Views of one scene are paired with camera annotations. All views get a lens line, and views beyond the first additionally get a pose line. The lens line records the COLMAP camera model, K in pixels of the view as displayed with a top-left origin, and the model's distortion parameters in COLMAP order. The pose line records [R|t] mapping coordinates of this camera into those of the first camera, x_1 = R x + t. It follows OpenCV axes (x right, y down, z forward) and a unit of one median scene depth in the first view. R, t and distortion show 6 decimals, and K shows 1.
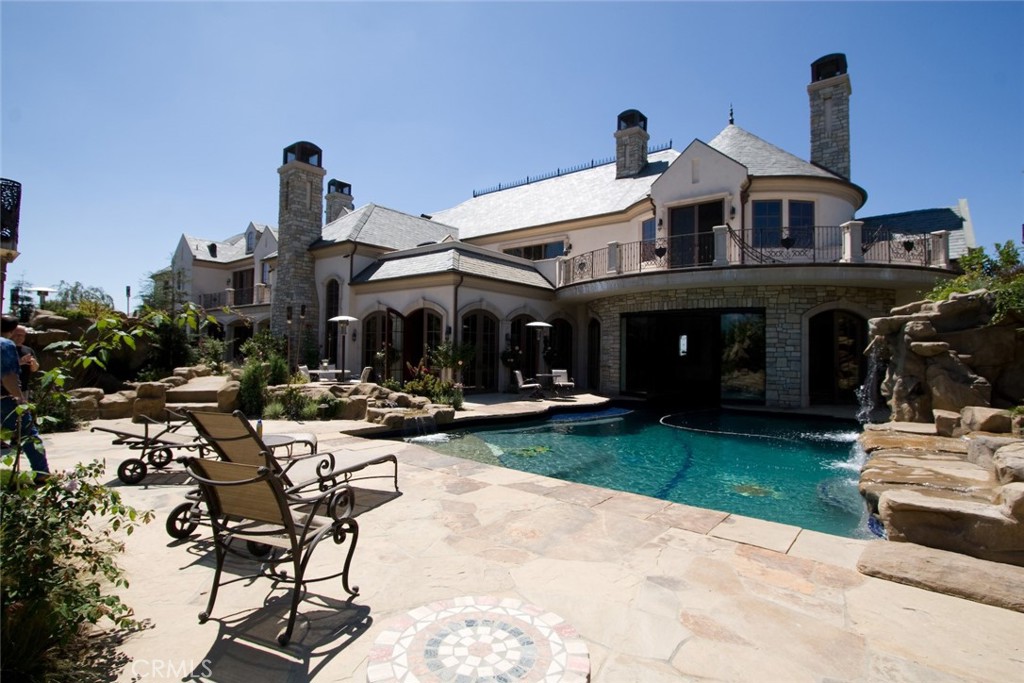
lens RADIAL K [[513.0, 0, 510.1], [0, 513.0, 340.3], [0, 0, 1]] dist [-0.006830, 0.001982]
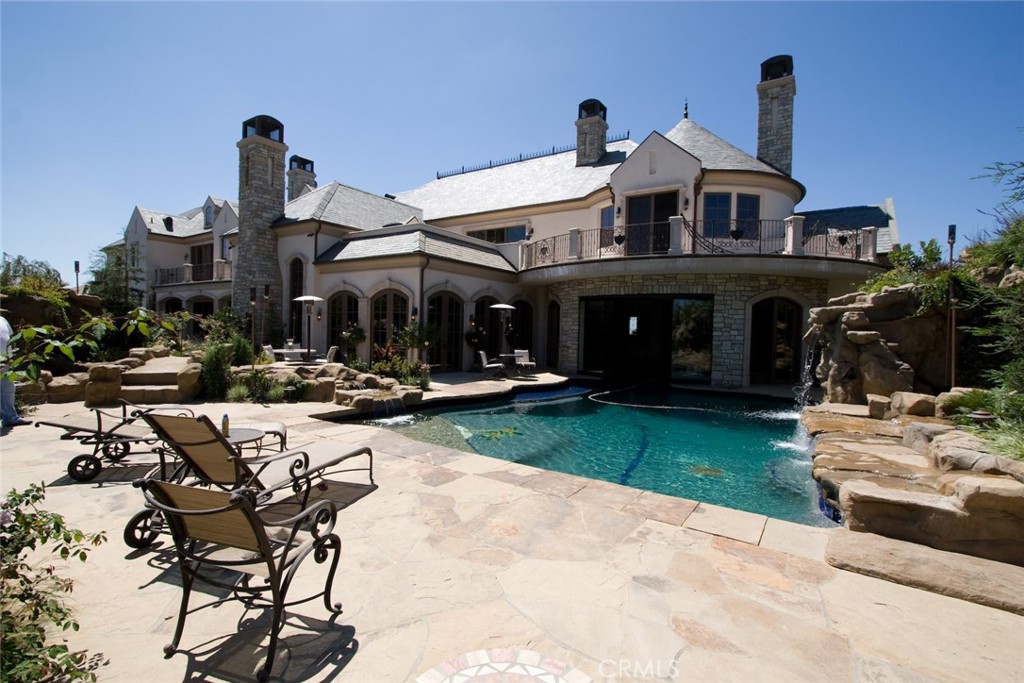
lens RADIAL K [[484.0, 0, 511.7], [0, 484.0, 343.2], [0, 0, 1]] dist [-0.006074, 0.000968]
pose [[0.996072, 0.007261, 0.088247, -0.016143], [-0.011981, 0.998519, 0.053068, -0.012991], [-0.087731, -0.053917, 0.994684, 0.027489]]
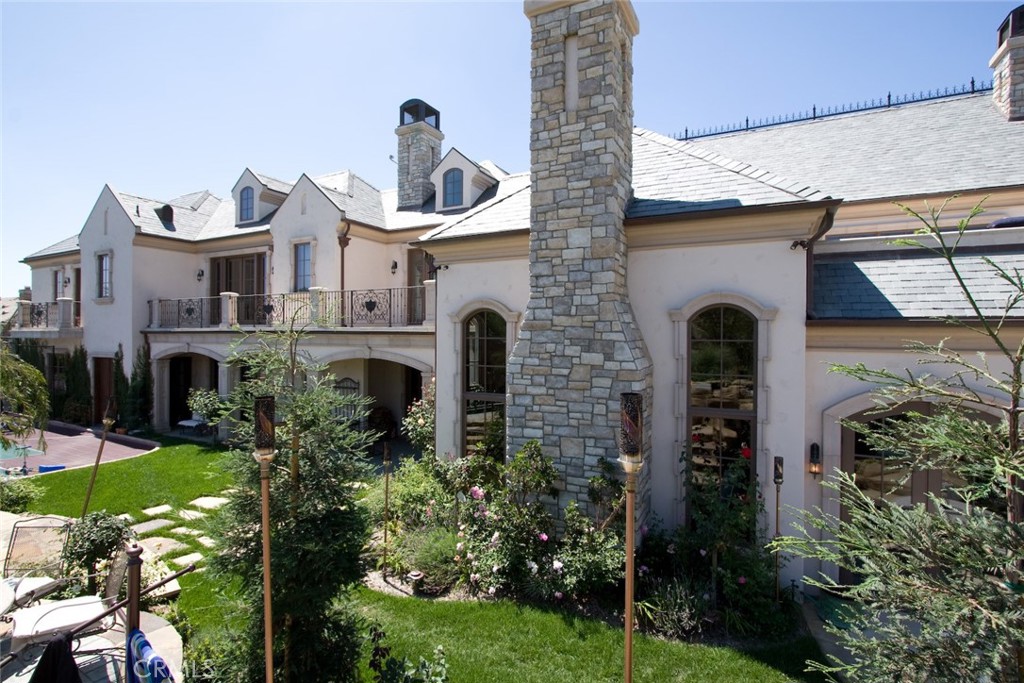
lens RADIAL K [[513.0, 0, 509.7], [0, 513.0, 338.6], [0, 0, 1]] dist [-0.006830, 0.001982]
pose [[0.979518, -0.007754, 0.201207, -0.923741], [0.001972, 0.999580, 0.028920, -0.169151], [-0.201347, -0.027931, 0.979122, 1.064575]]
